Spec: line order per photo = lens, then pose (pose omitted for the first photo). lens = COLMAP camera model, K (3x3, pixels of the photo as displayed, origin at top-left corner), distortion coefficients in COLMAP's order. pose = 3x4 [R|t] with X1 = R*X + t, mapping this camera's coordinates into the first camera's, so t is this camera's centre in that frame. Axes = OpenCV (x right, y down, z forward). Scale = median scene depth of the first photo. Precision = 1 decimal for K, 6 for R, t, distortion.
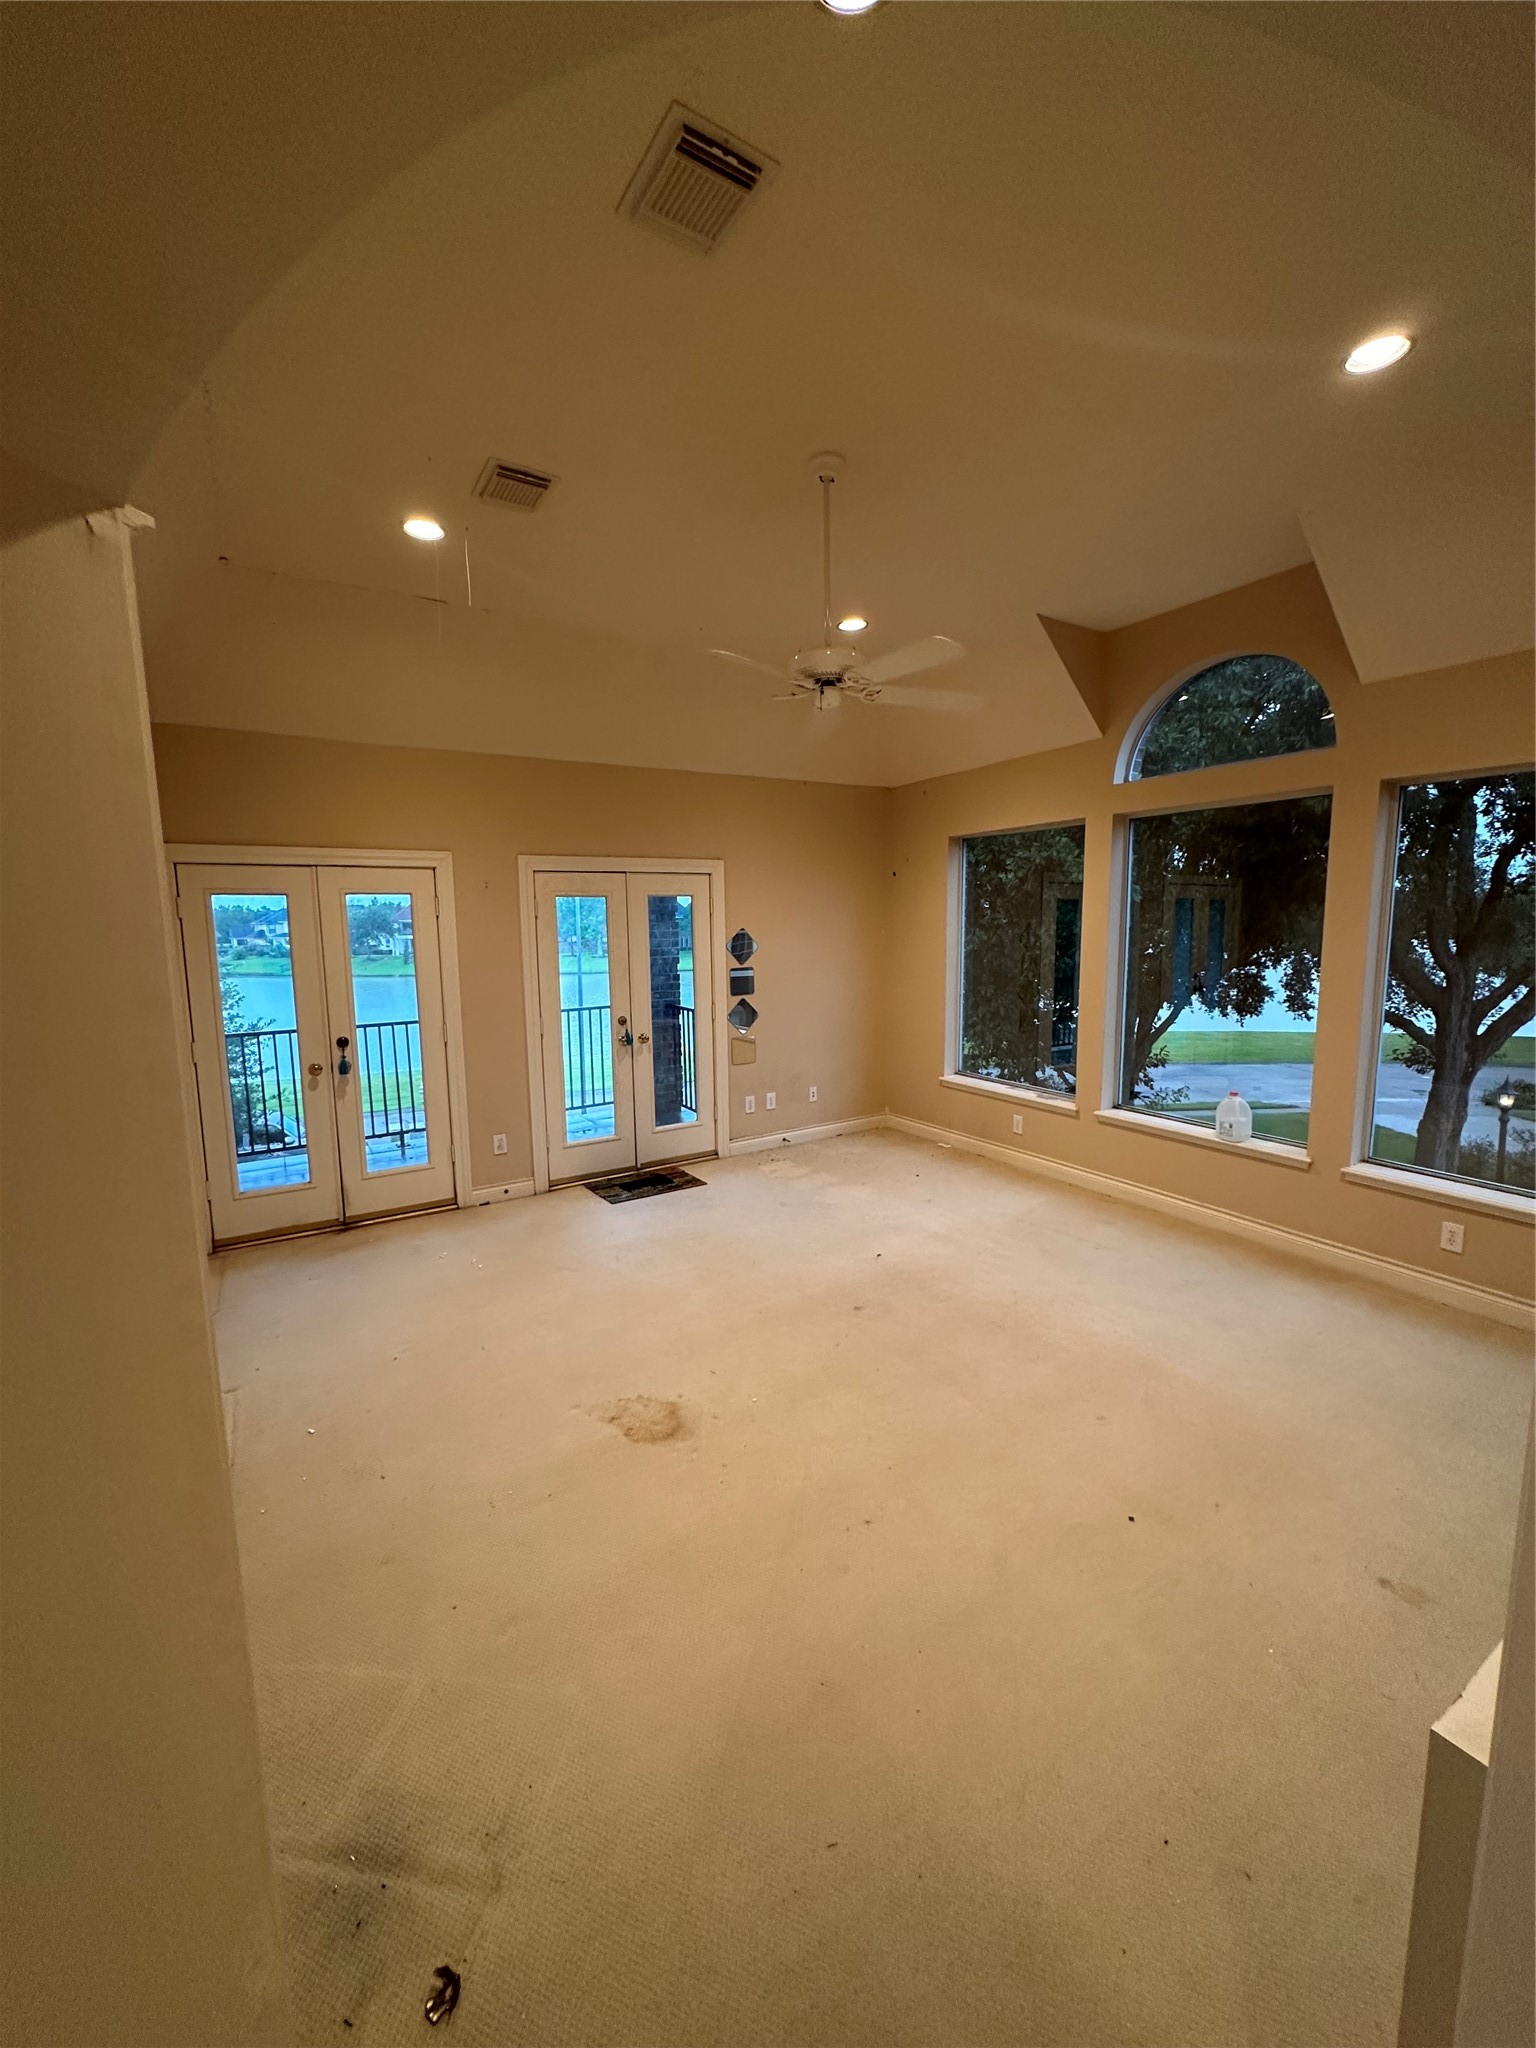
lens RADIAL K [[816.8, 0, 771.3], [0, 816.8, 1026.2], [0, 0, 1]] dist [-0.003260, 0.001112]
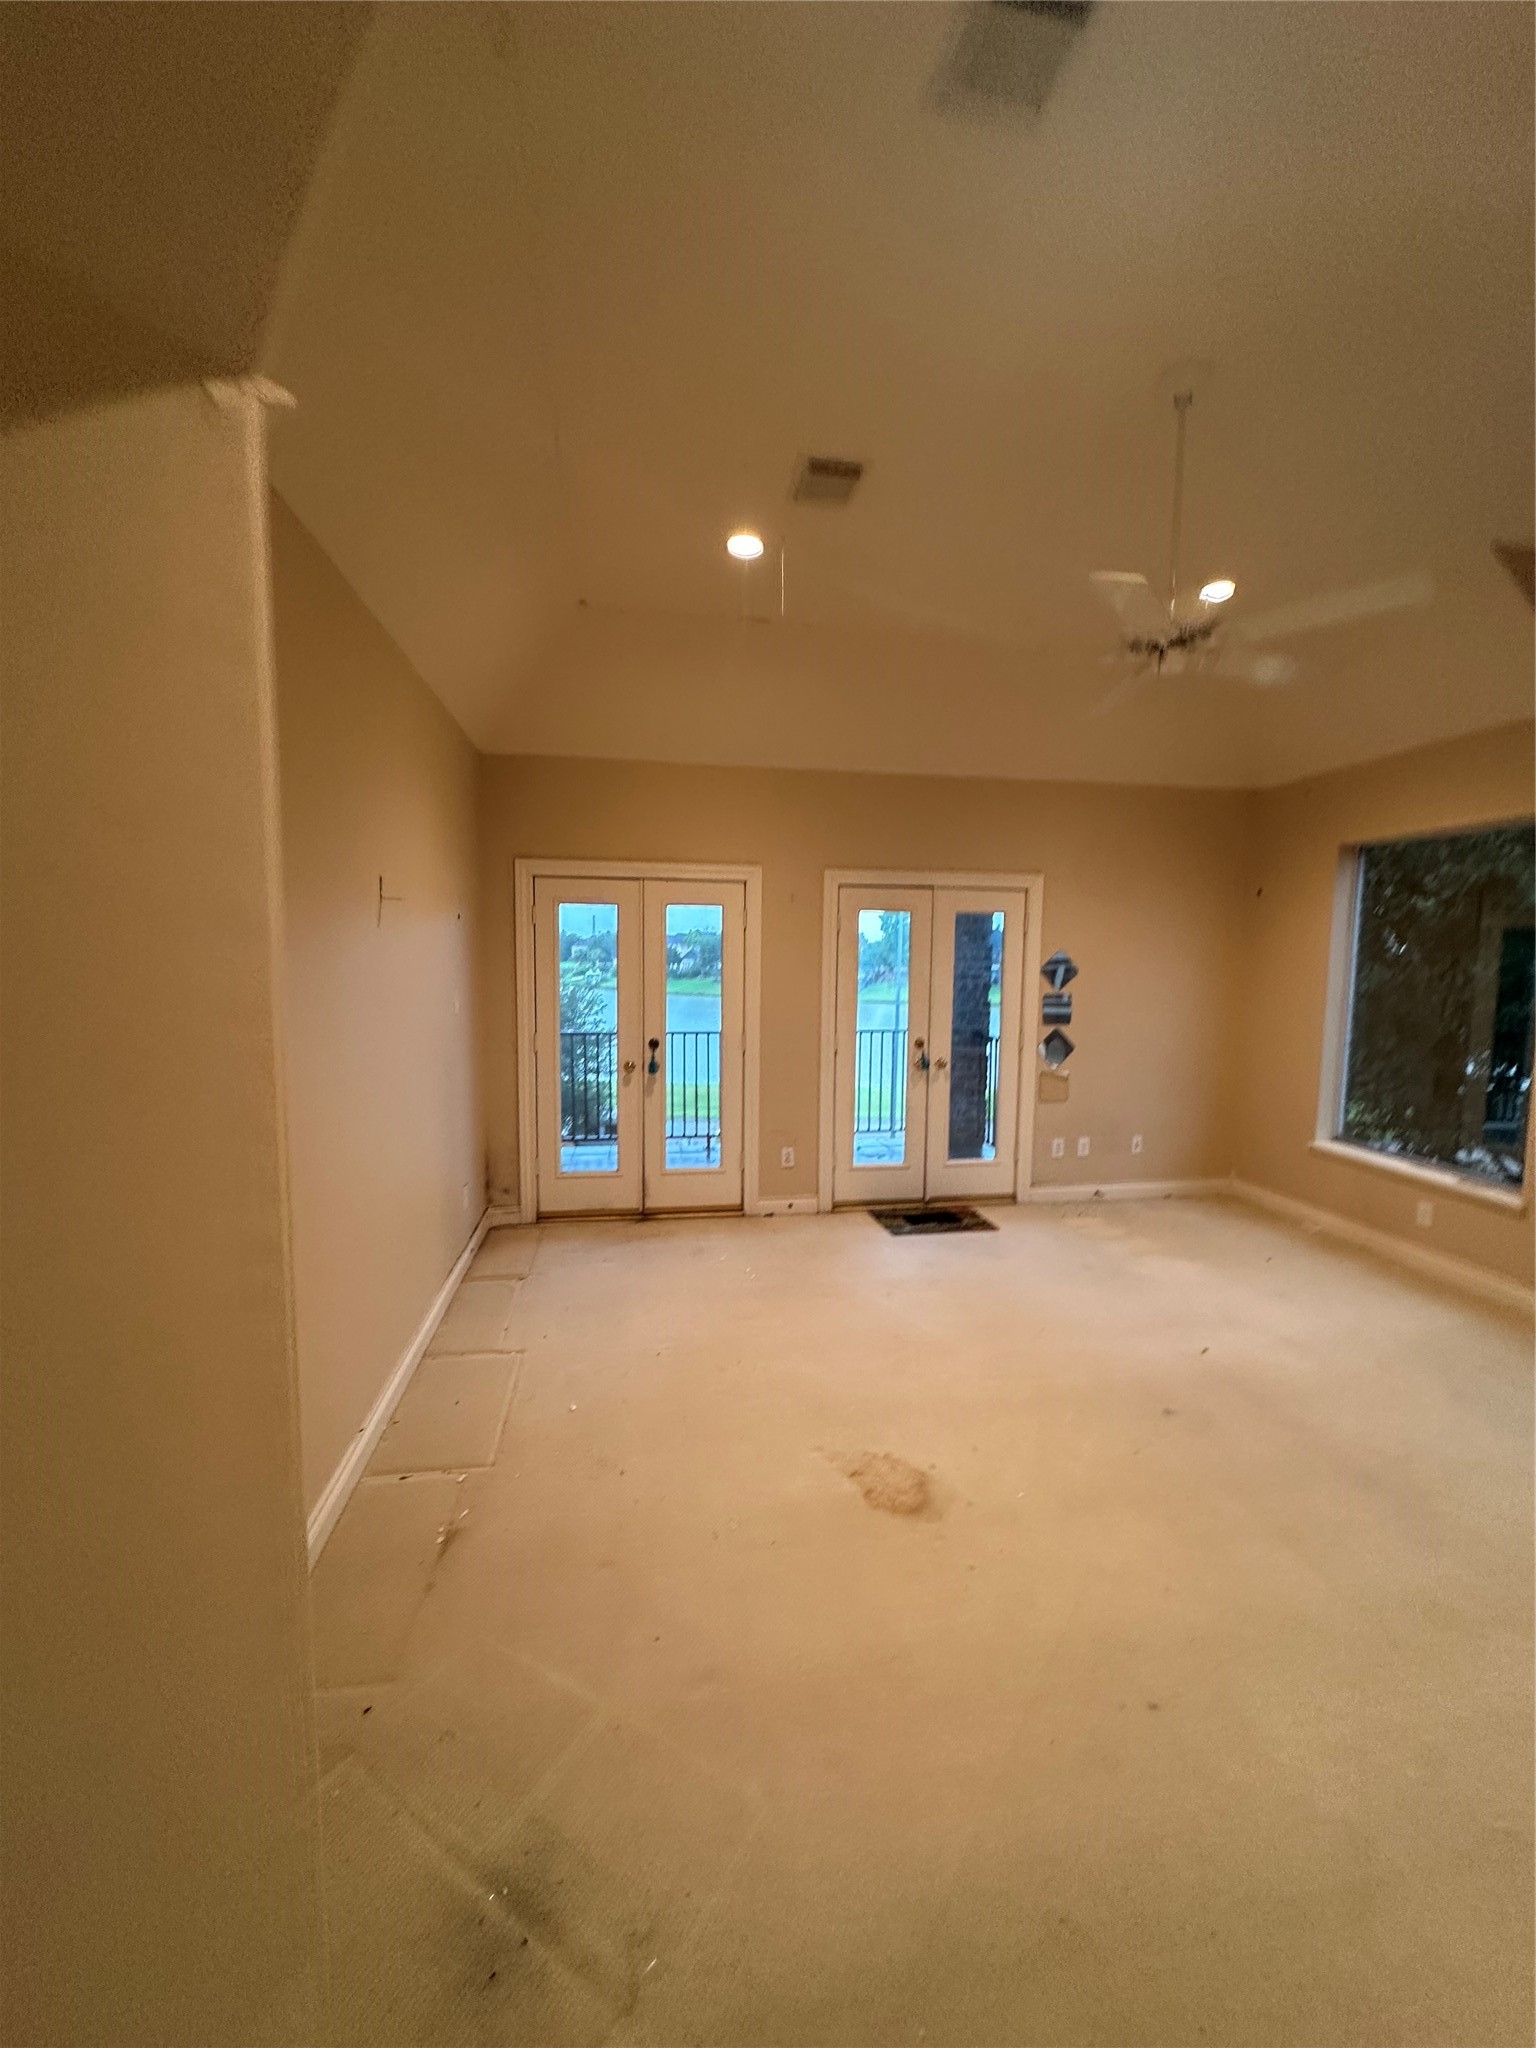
lens RADIAL K [[816.8, 0, 769.3], [0, 816.8, 1023.7], [0, 0, 1]] dist [-0.003260, 0.001112]
pose [[0.922495, 0.060024, -0.381314, 0.019558], [-0.075666, 0.996790, -0.026149, 0.009557], [0.378521, 0.052975, 0.924076, 0.062275]]
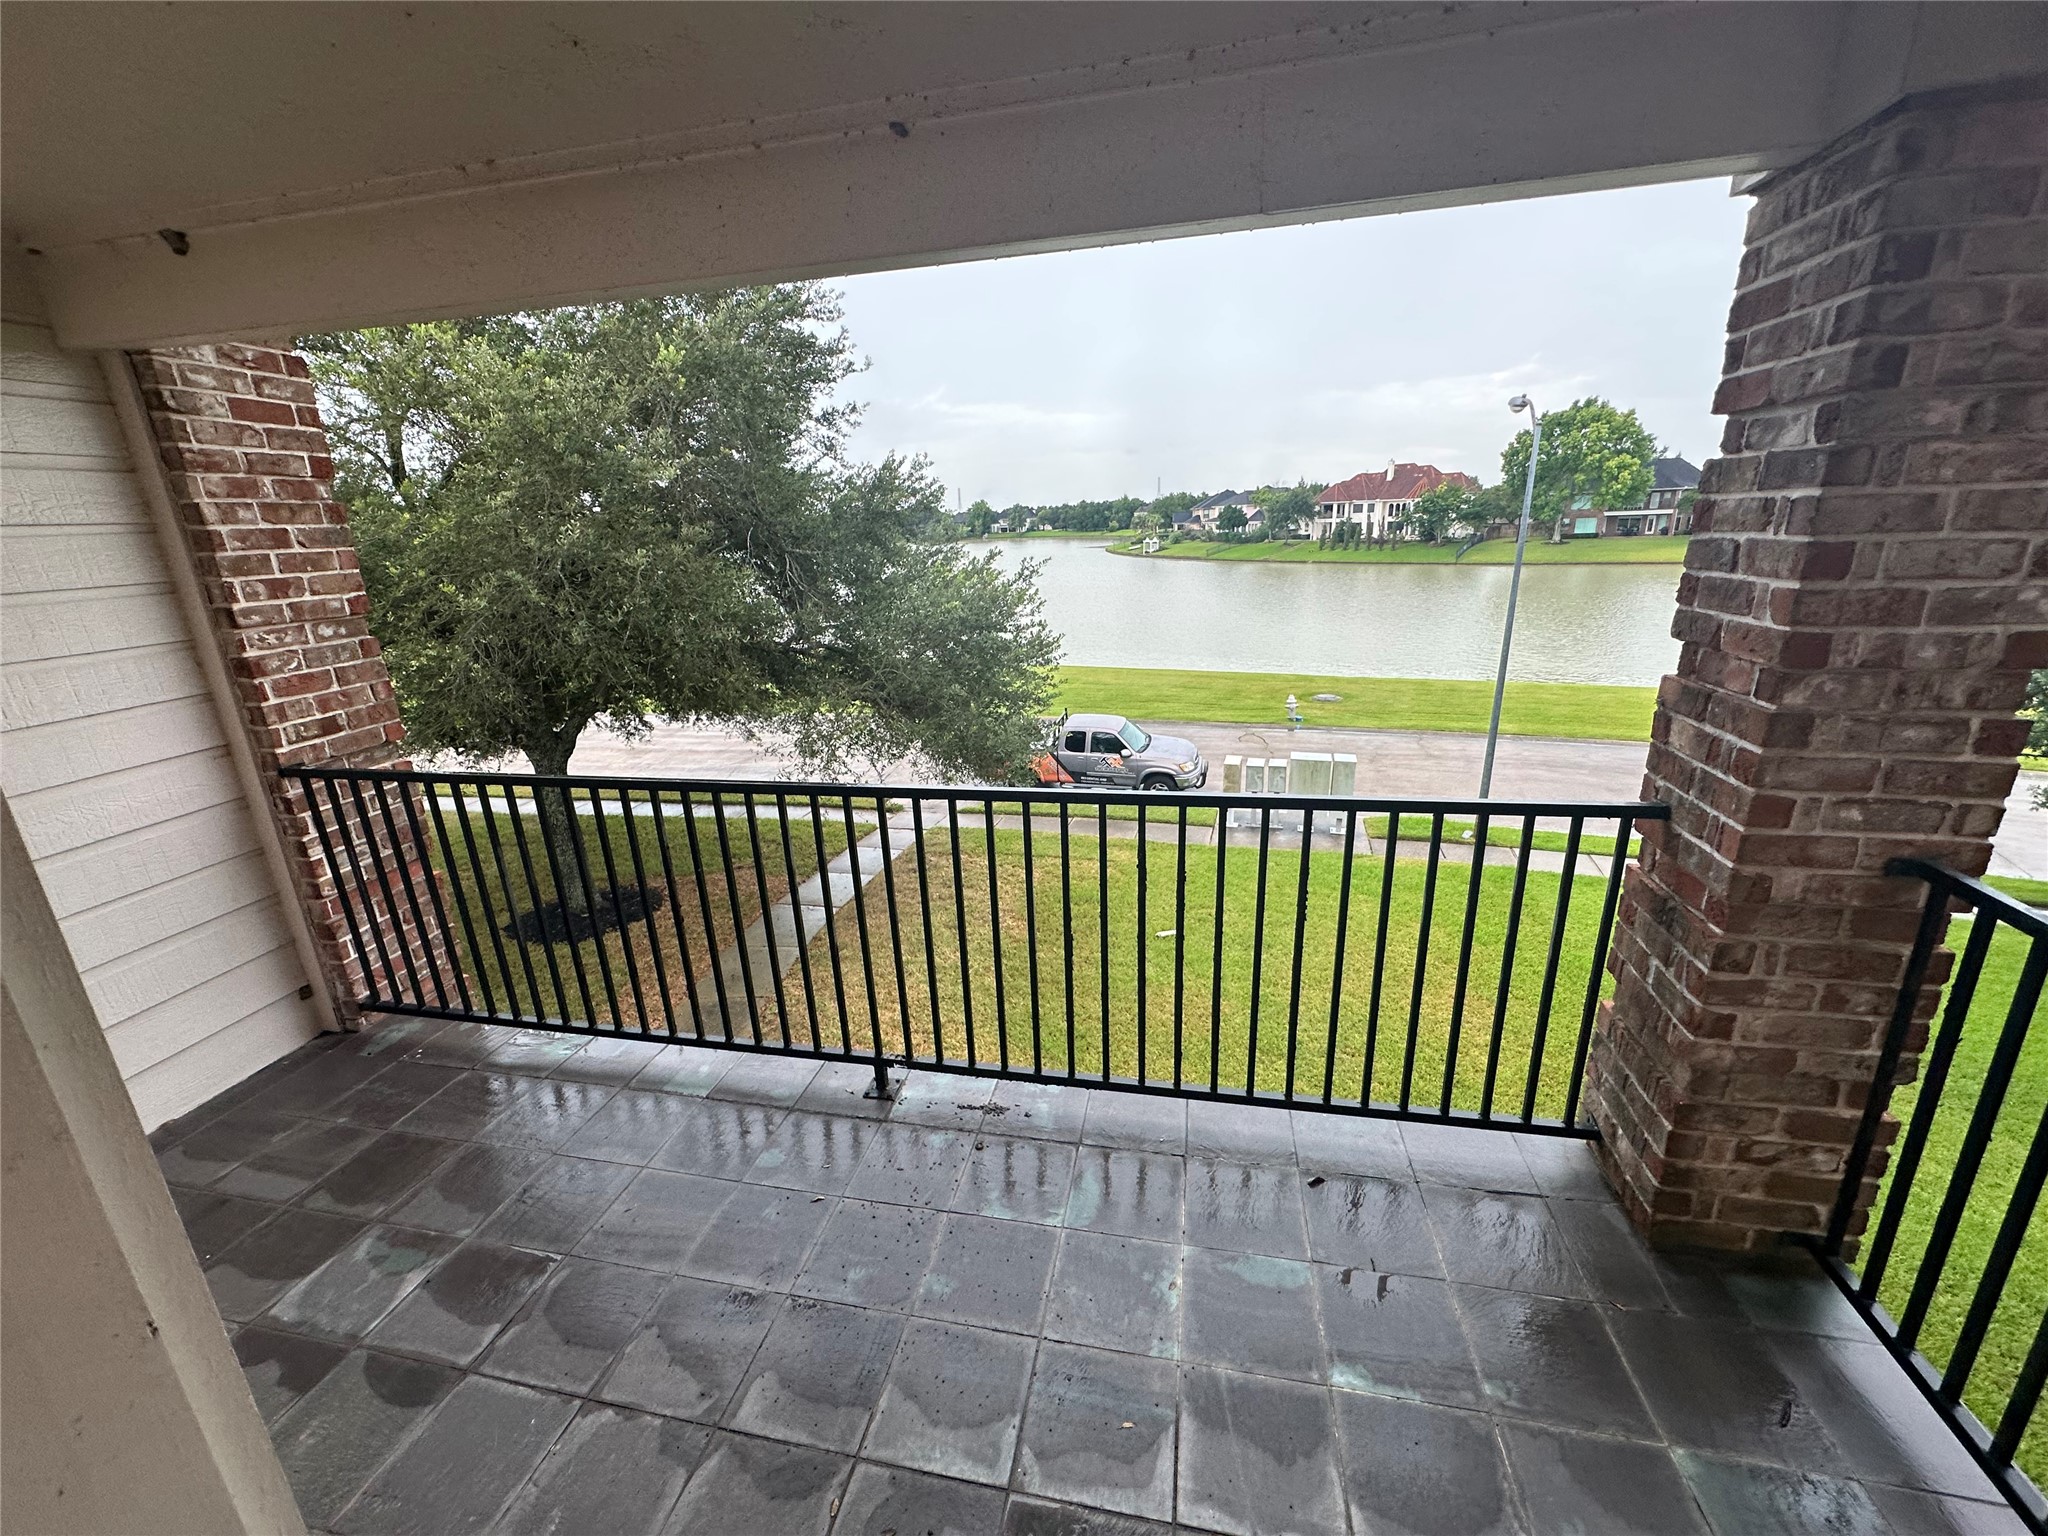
lens RADIAL K [[816.8, 0, 1021.3], [0, 816.8, 769.2], [0, 0, 1]] dist [-0.003260, 0.001112]
pose [[0.718986, 0.191684, -0.668069, -0.267722], [-0.063934, 0.975382, 0.211052, -0.114135], [0.692078, -0.109030, 0.713541, 1.136609]]
